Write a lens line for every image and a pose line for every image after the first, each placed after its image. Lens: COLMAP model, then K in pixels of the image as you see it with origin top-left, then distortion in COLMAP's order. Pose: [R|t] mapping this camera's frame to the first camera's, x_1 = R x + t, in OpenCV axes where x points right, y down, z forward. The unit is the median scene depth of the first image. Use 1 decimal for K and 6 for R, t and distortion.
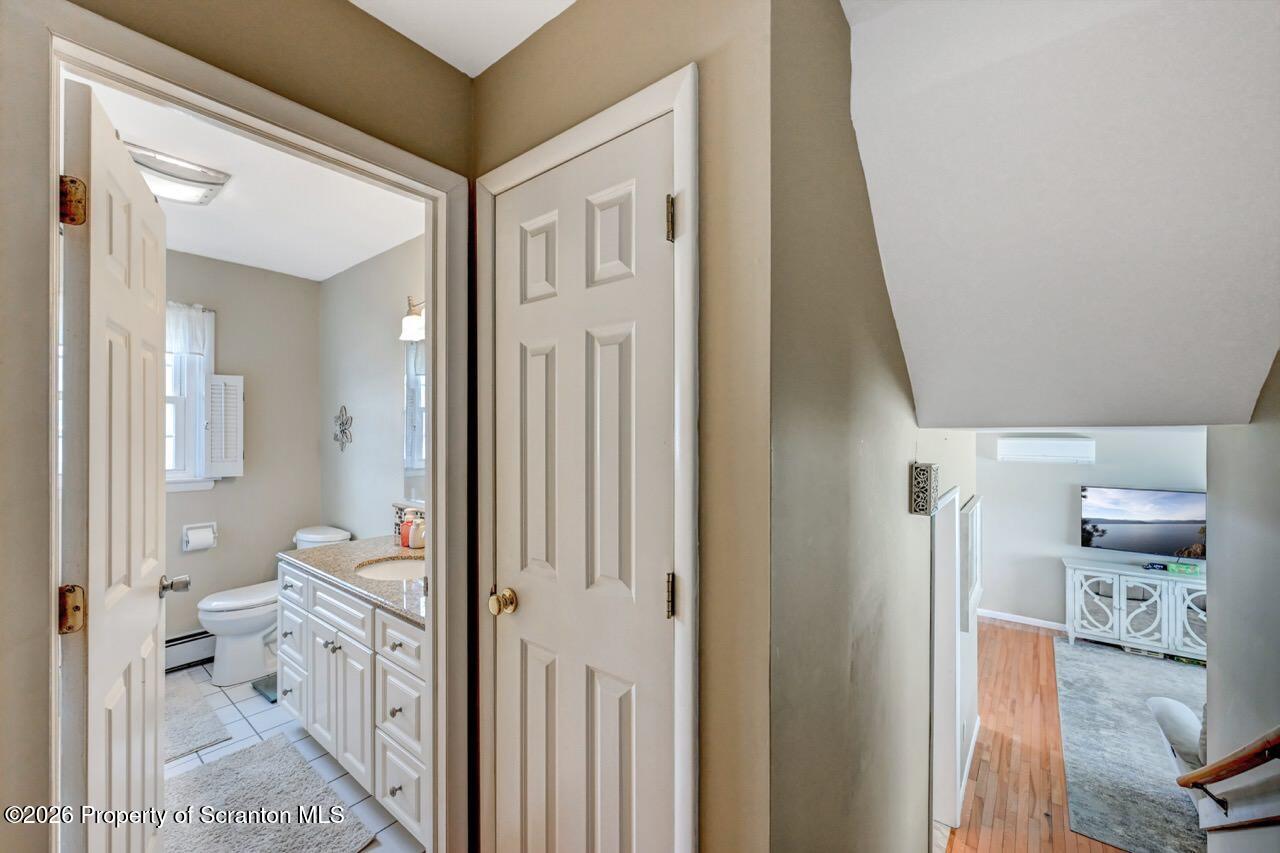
lens RADIAL K [[508.2, 0, 636.5], [0, 508.2, 434.3], [0, 0, 1]] dist [-0.004432, 0.001599]
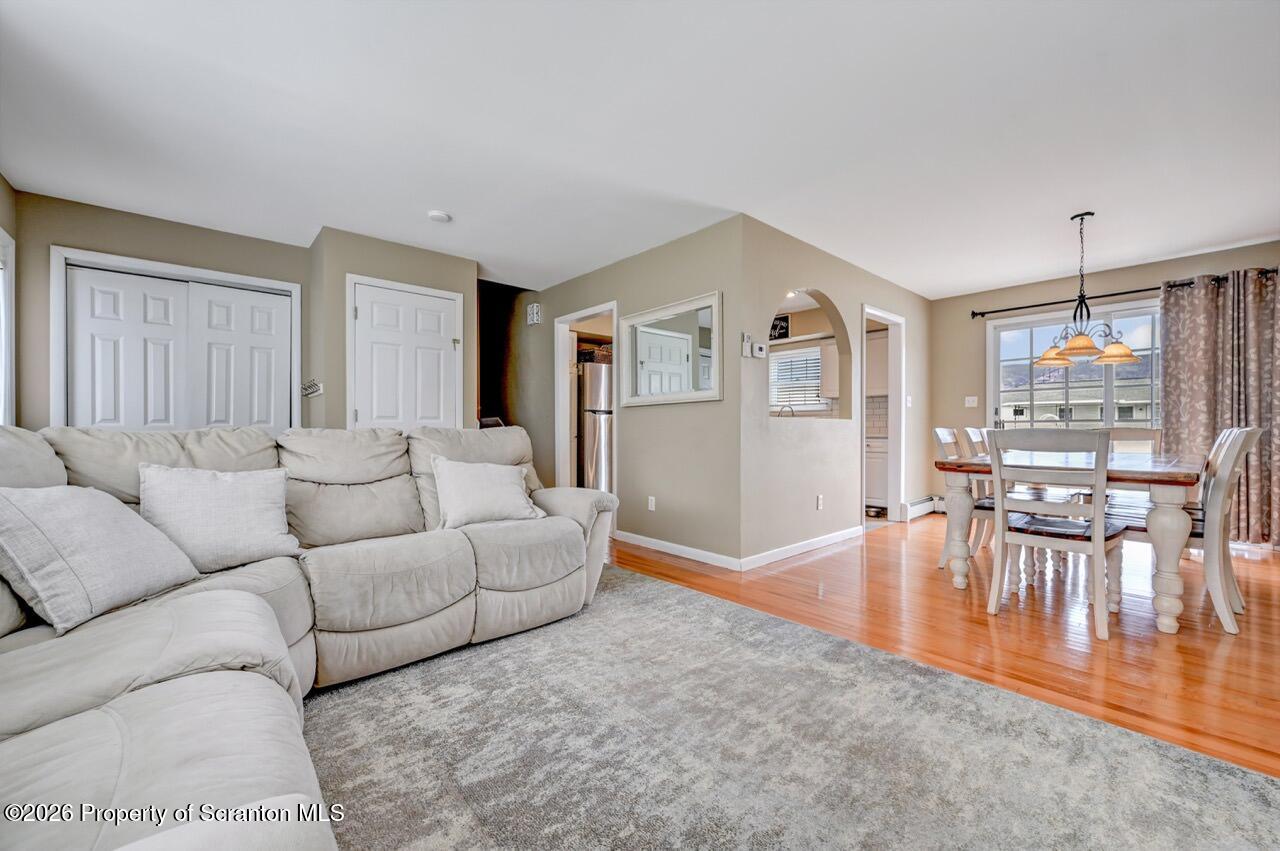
lens RADIAL K [[508.0, 0, 646.7], [0, 508.0, 428.2], [0, 0, 1]] dist [-0.002933, 0.000871]
pose [[-0.172190, 0.001265, -0.985063, 1.152309], [0.001523, 0.999998, 0.001018, 0.260600], [0.985063, -0.001325, -0.172191, 0.756994]]
